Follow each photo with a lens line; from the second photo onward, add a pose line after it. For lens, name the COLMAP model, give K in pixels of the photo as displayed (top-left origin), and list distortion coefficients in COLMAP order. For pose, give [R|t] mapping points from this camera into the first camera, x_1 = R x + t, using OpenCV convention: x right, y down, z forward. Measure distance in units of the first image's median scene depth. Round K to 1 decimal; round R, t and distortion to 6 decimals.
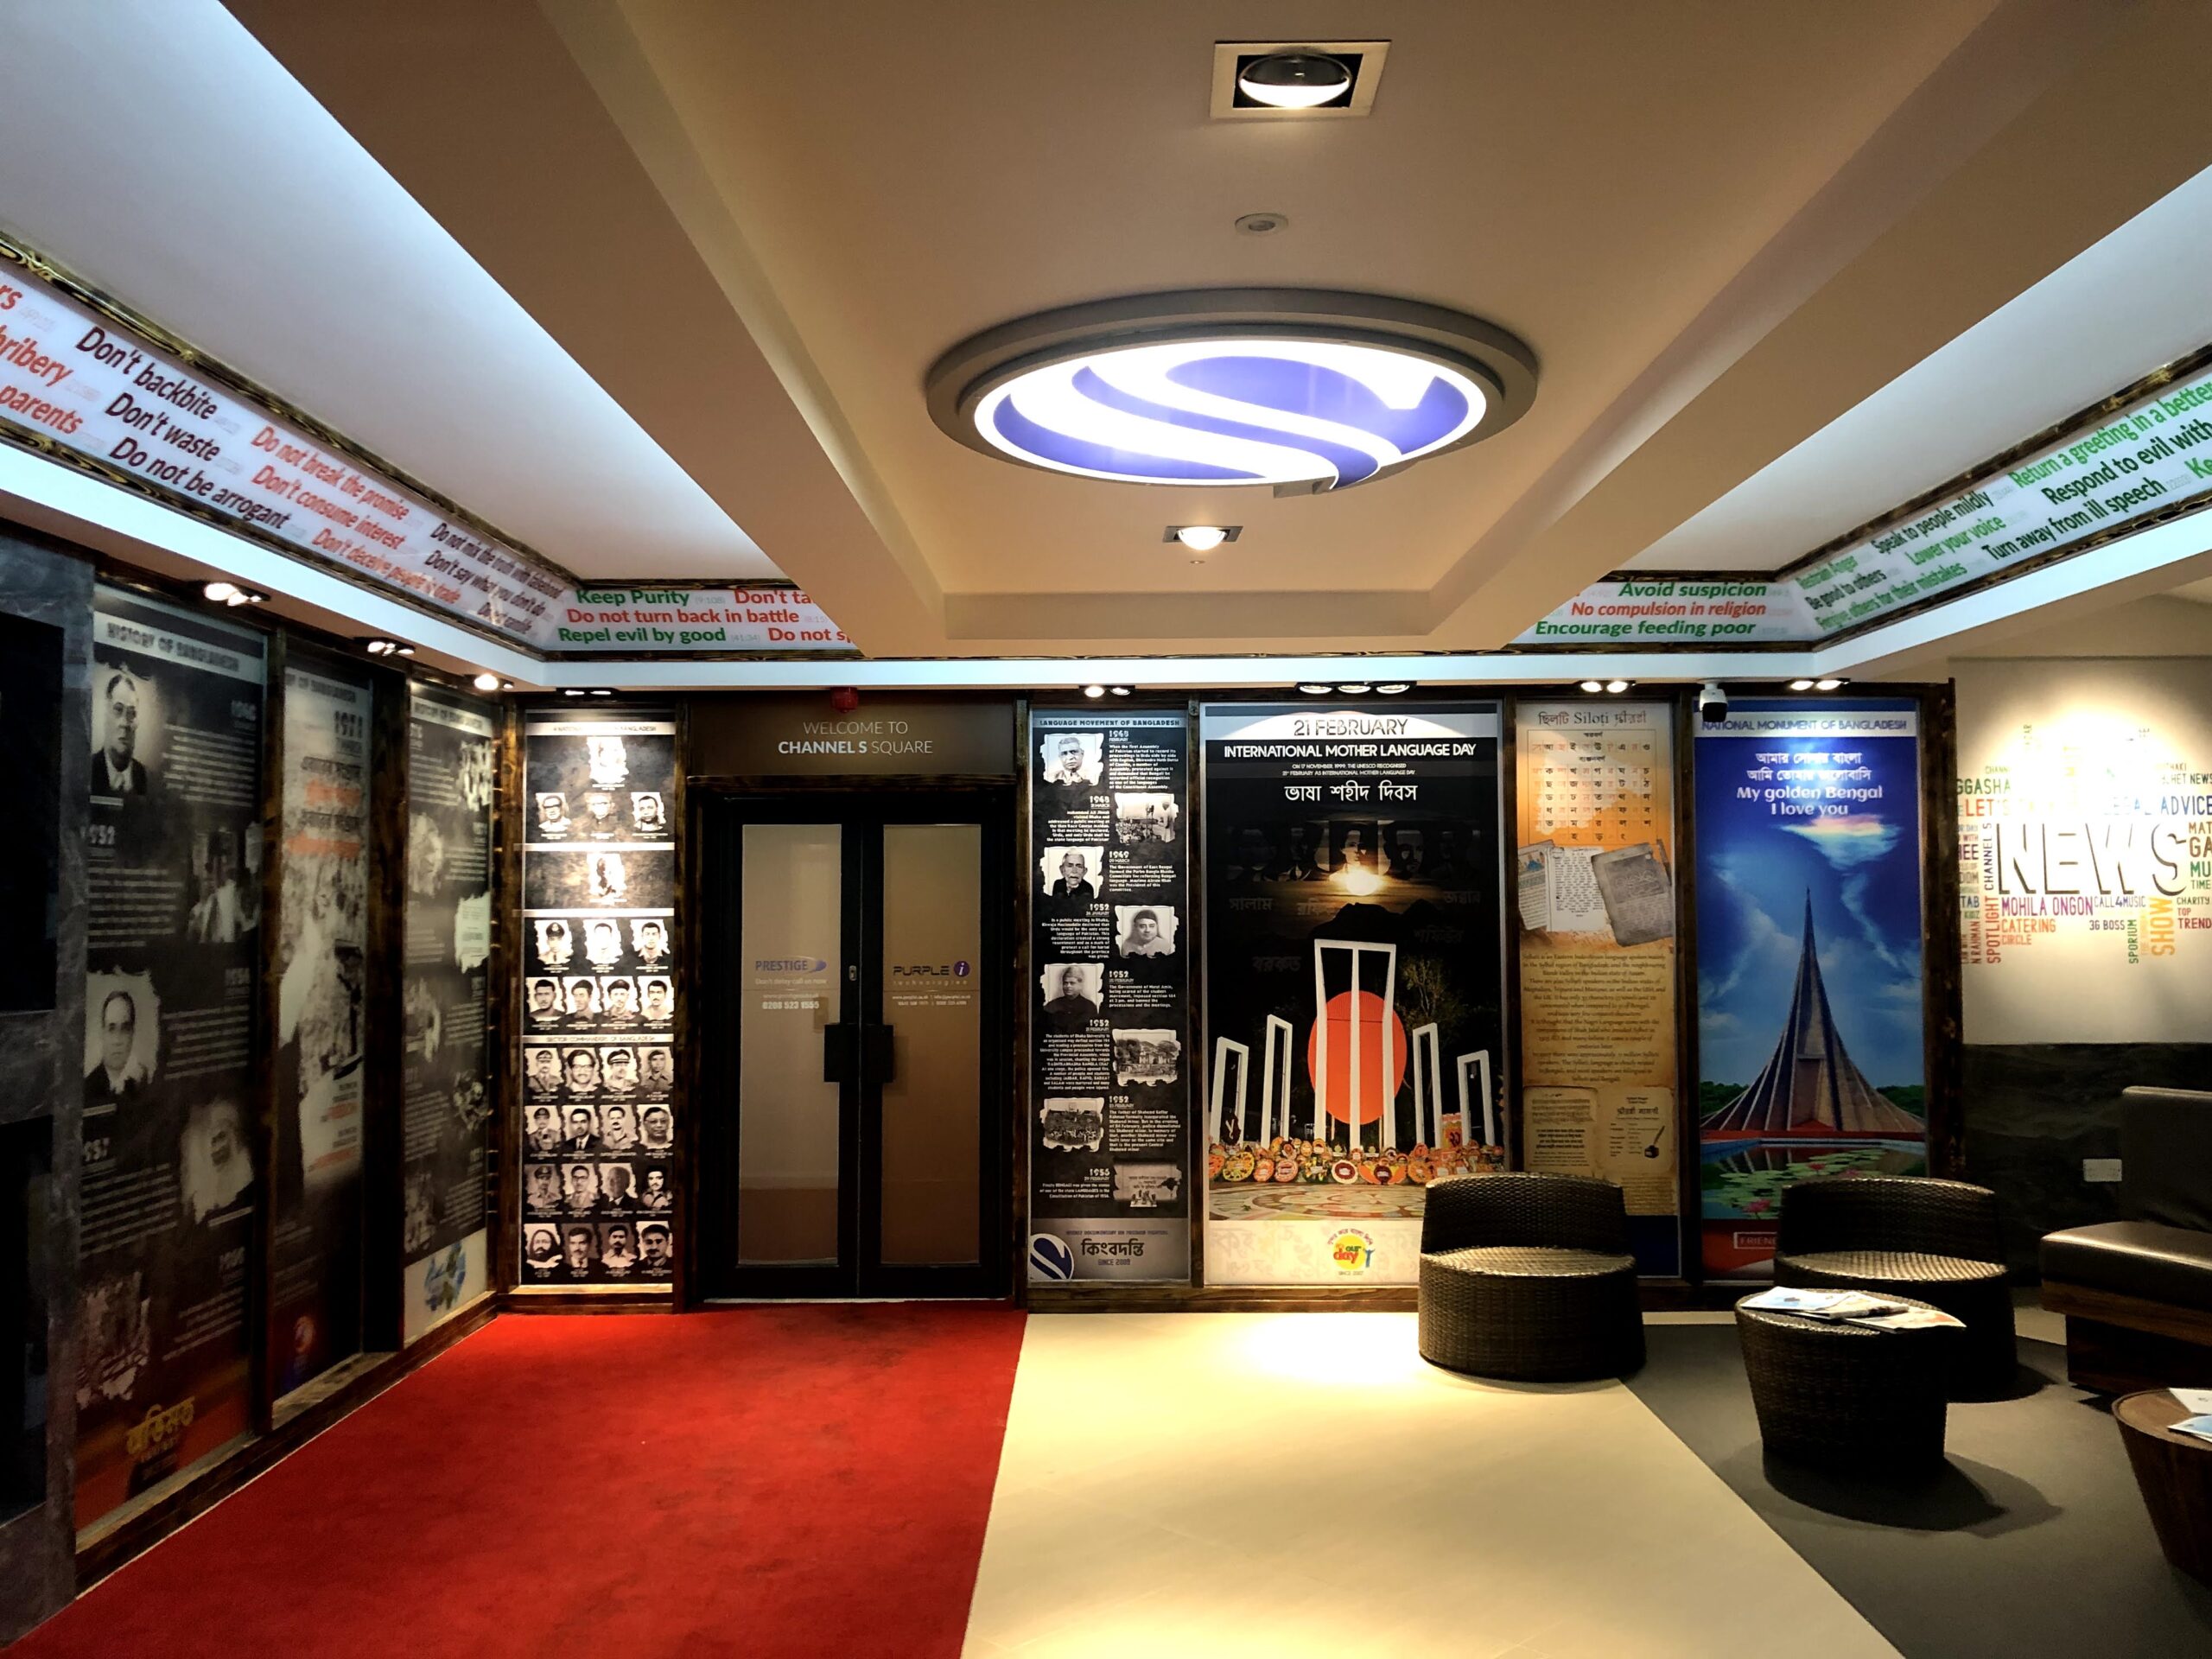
lens RADIAL K [[1772.0, 0, 1108.8], [0, 1772.0, 826.0], [0, 0, 1]] dist [0.001206, 0.000366]
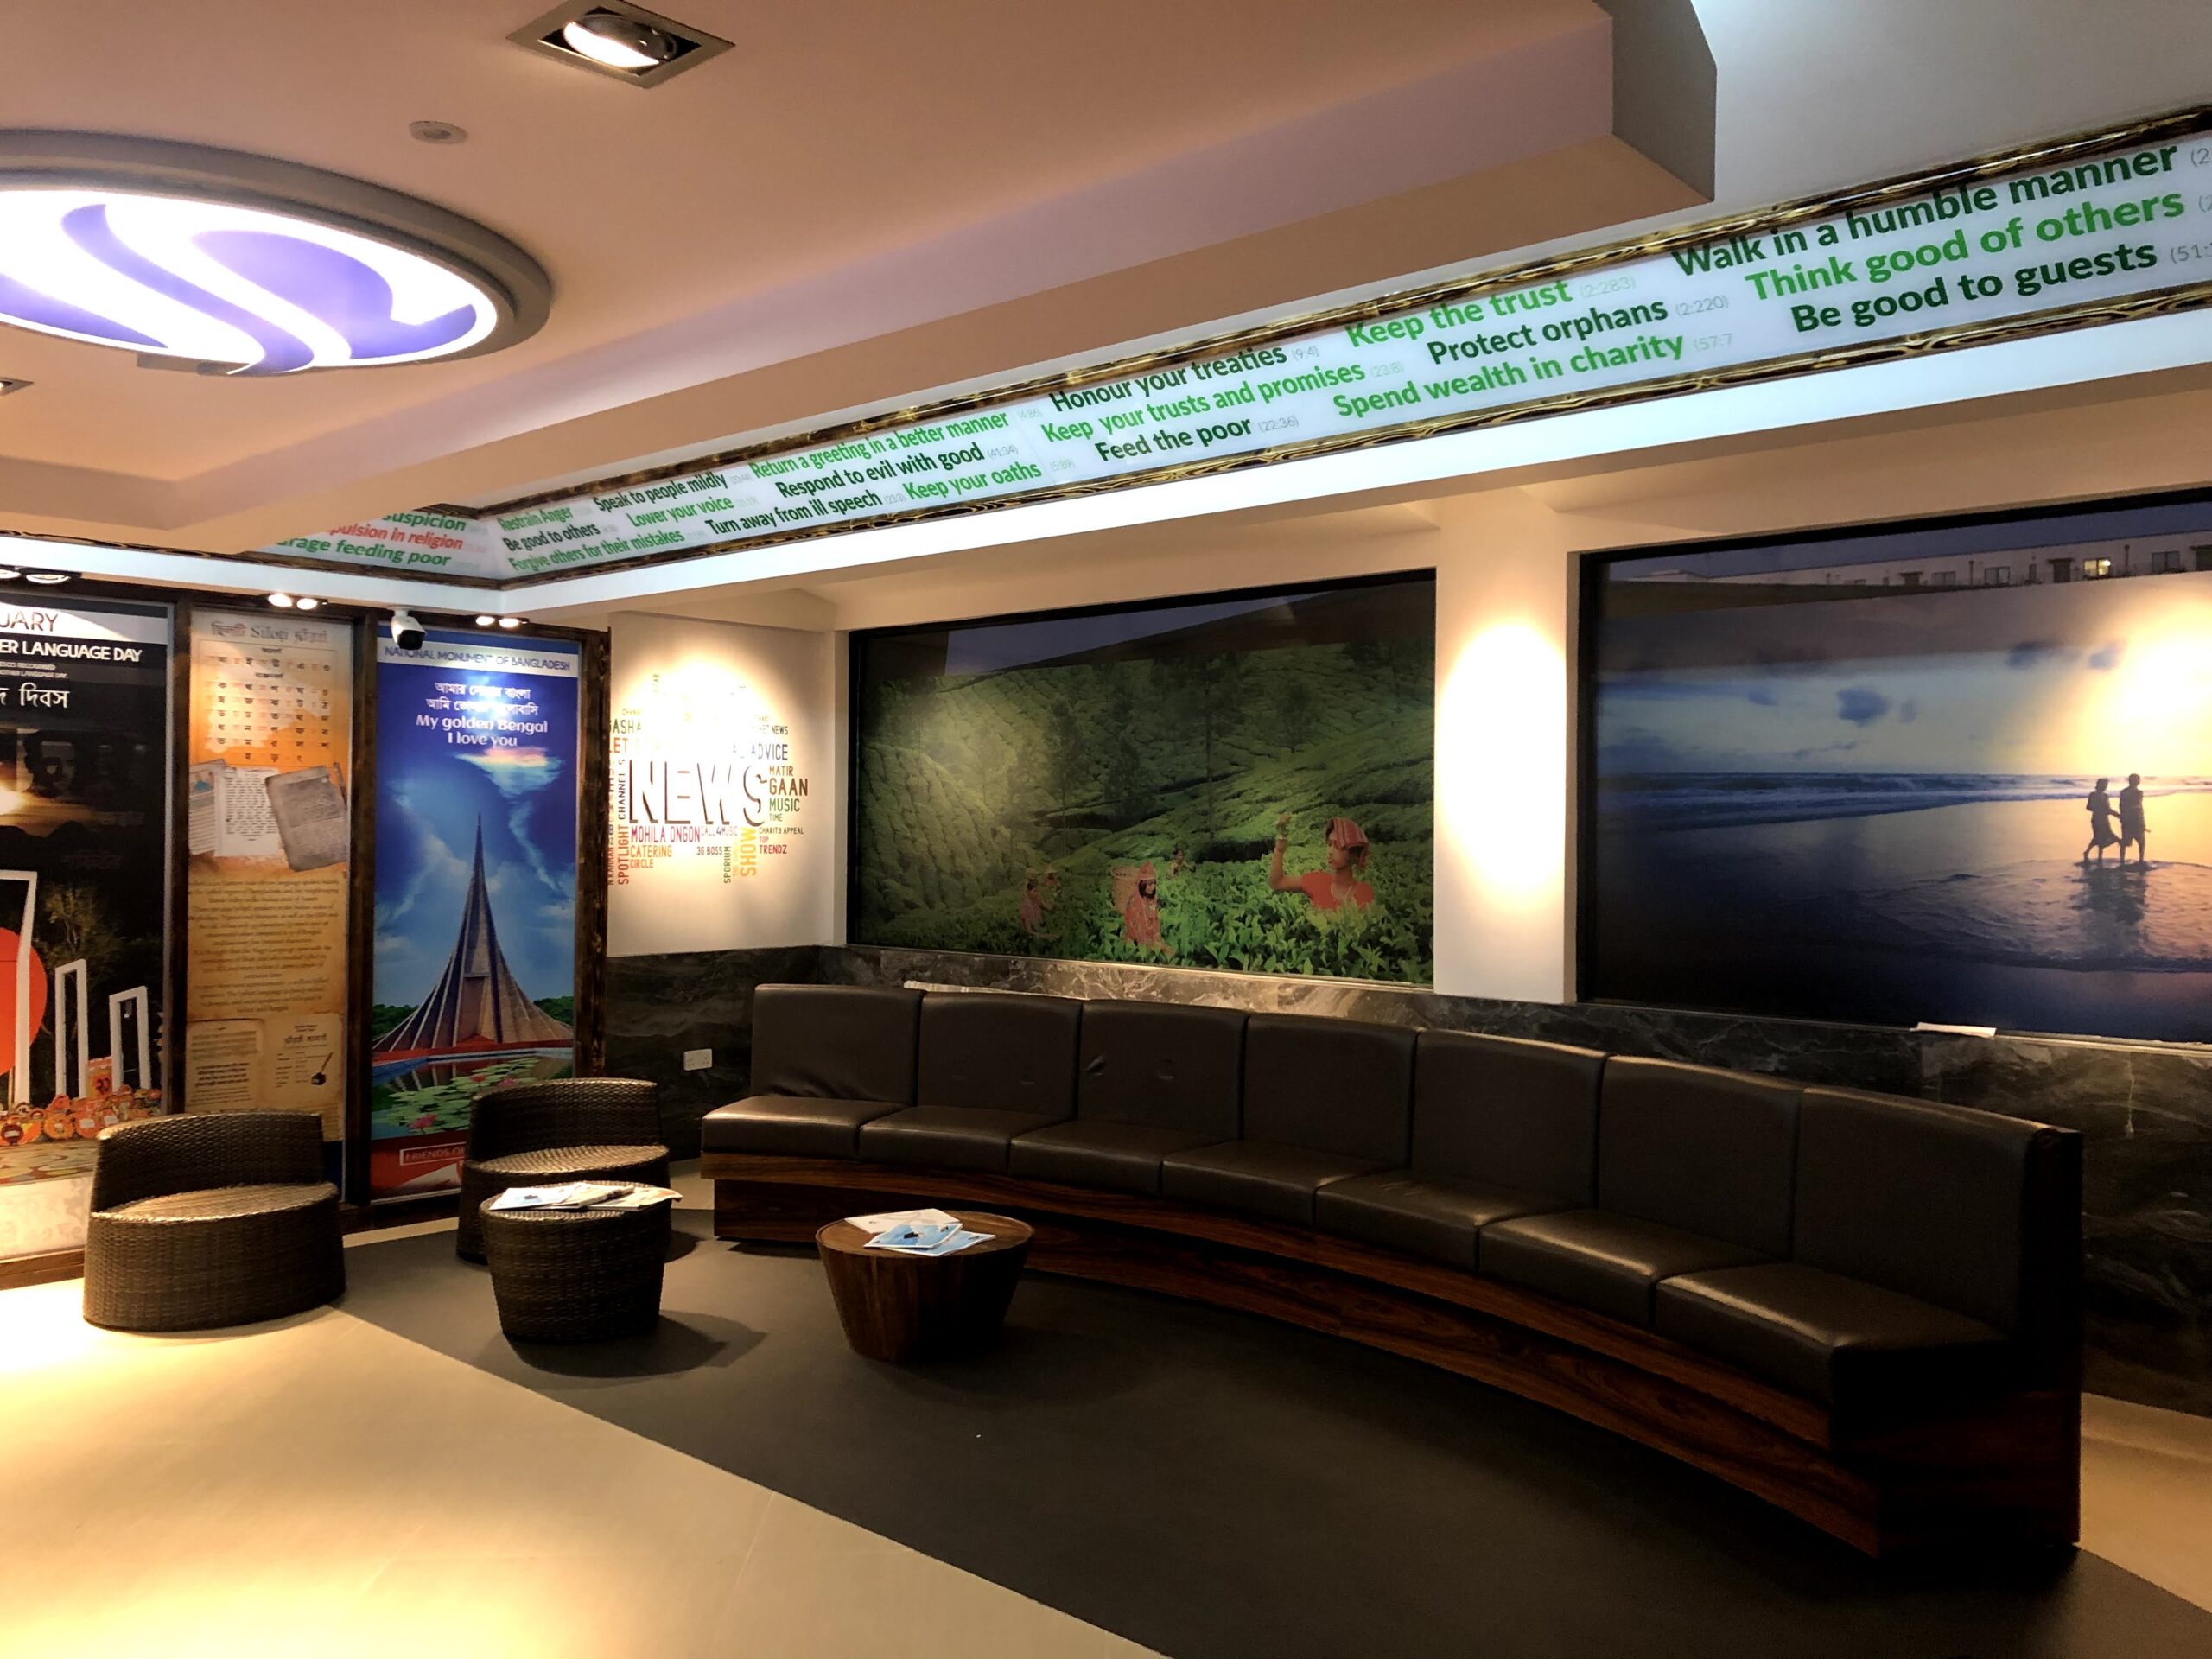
lens RADIAL K [[1772.0, 0, 1112.8], [0, 1772.0, 836.0], [0, 0, 1]] dist [0.001206, 0.000366]
pose [[0.672988, 0.008387, 0.739606, -0.128849], [-0.043818, 0.998632, 0.028548, 0.001150], [-0.738355, -0.051621, 0.672434, 0.018262]]
